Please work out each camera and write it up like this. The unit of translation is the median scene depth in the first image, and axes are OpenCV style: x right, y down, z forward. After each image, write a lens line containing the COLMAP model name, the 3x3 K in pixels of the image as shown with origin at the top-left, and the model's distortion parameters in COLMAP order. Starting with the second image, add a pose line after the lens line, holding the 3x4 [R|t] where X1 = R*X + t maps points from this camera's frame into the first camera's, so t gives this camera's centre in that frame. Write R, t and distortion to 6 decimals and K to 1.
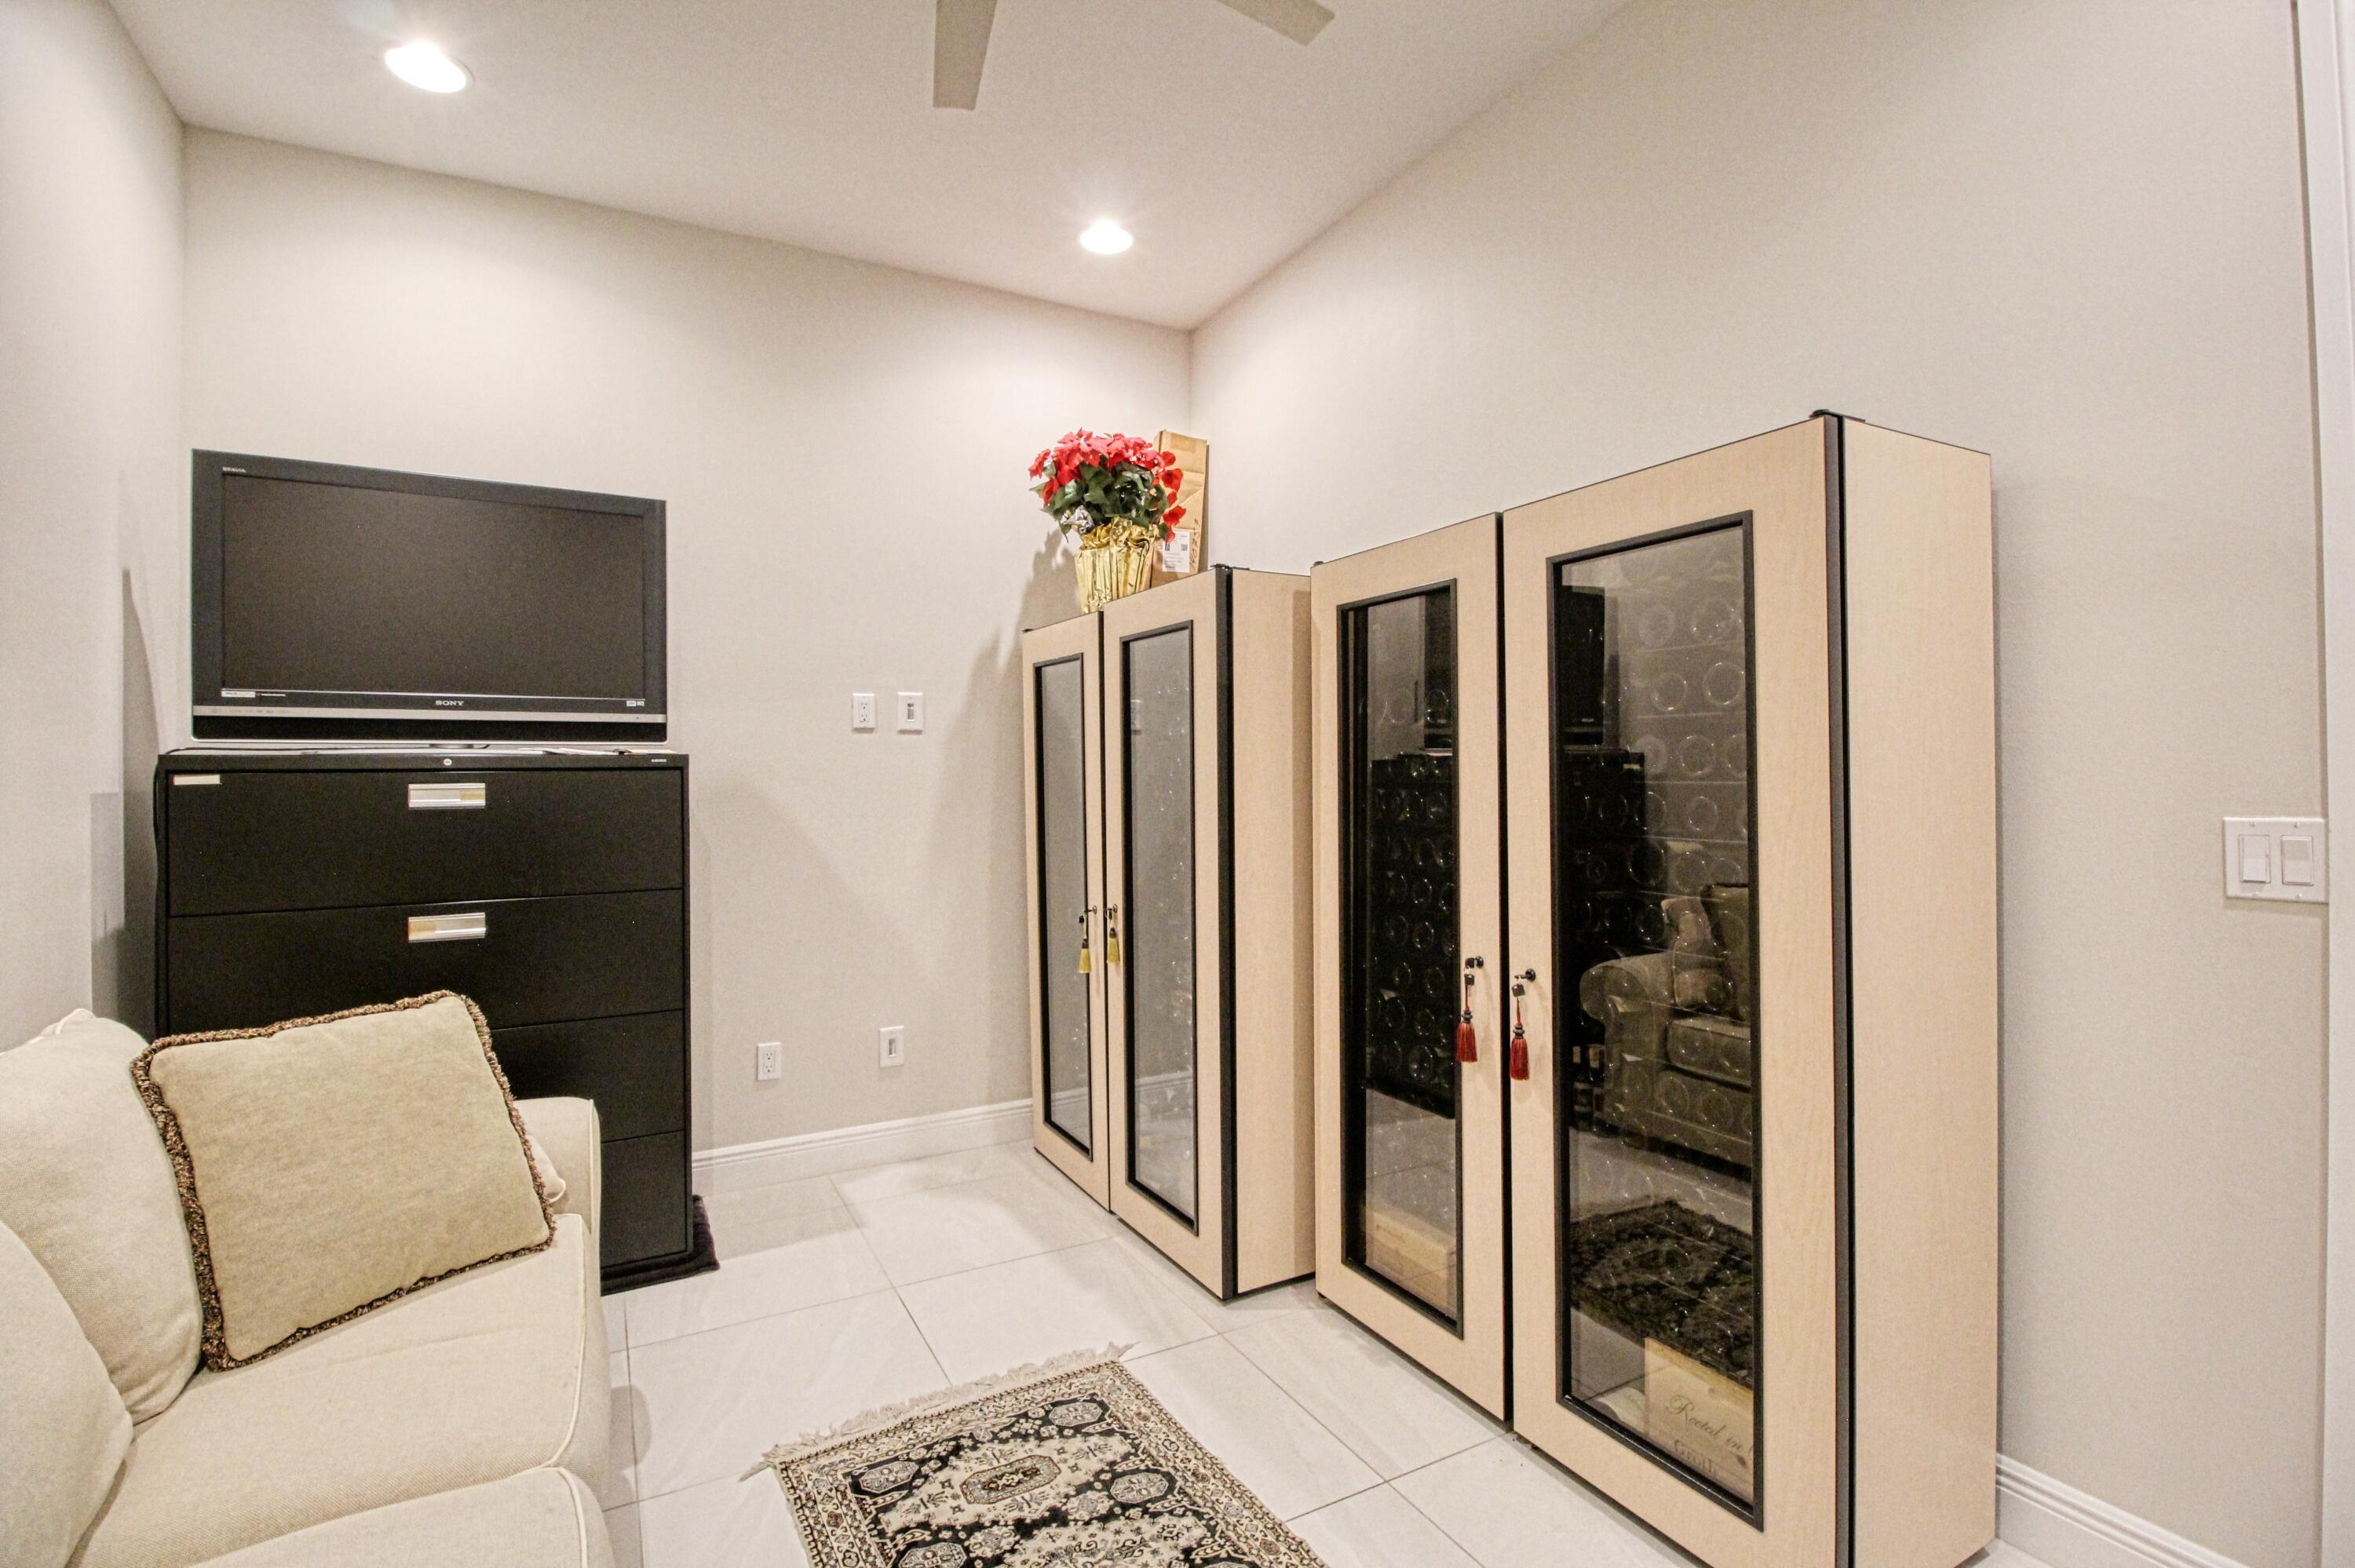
lens RADIAL K [[1087.5, 0, 1180.9], [0, 1087.5, 776.6], [0, 0, 1]] dist [-0.001540, -0.011732]
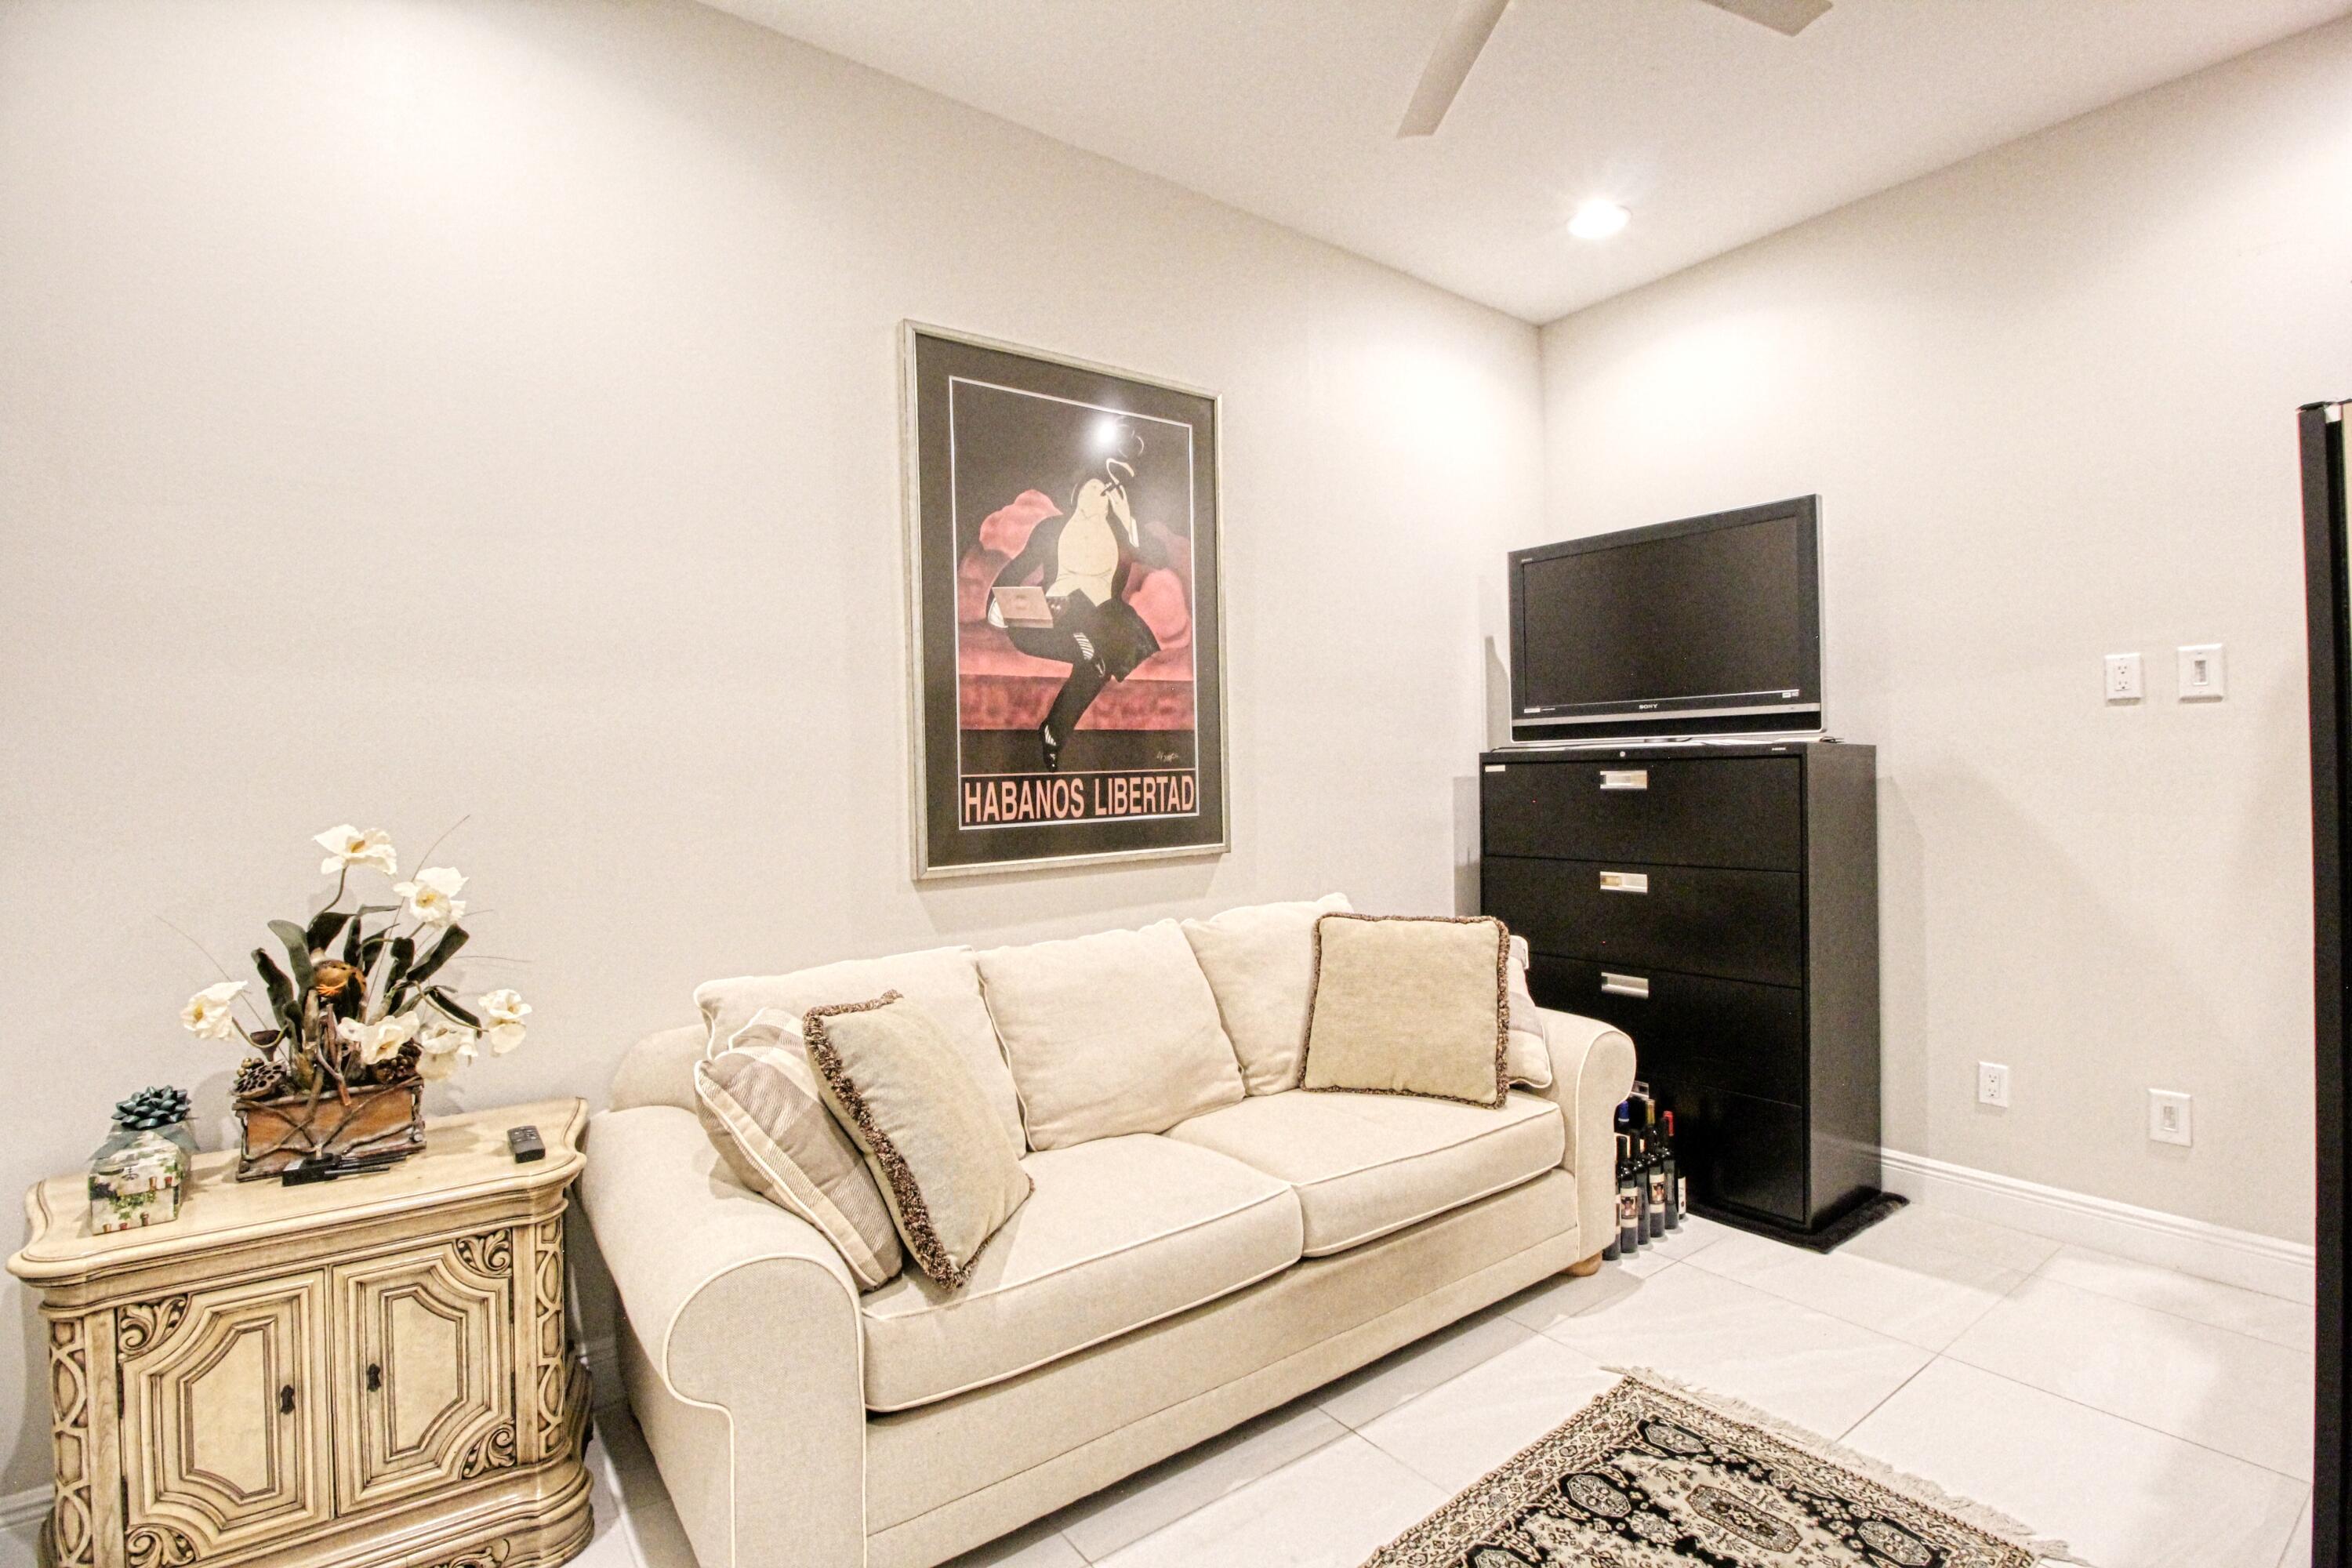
lens RADIAL K [[1086.3, 0, 1181.4], [0, 1086.3, 779.3], [0, 0, 1]] dist [-0.001540, -0.011732]
pose [[0.137497, 0.009681, -0.990455, 0.548938], [0.010892, 0.999877, 0.011285, -0.003592], [0.990442, -0.012339, 0.137375, 0.318826]]
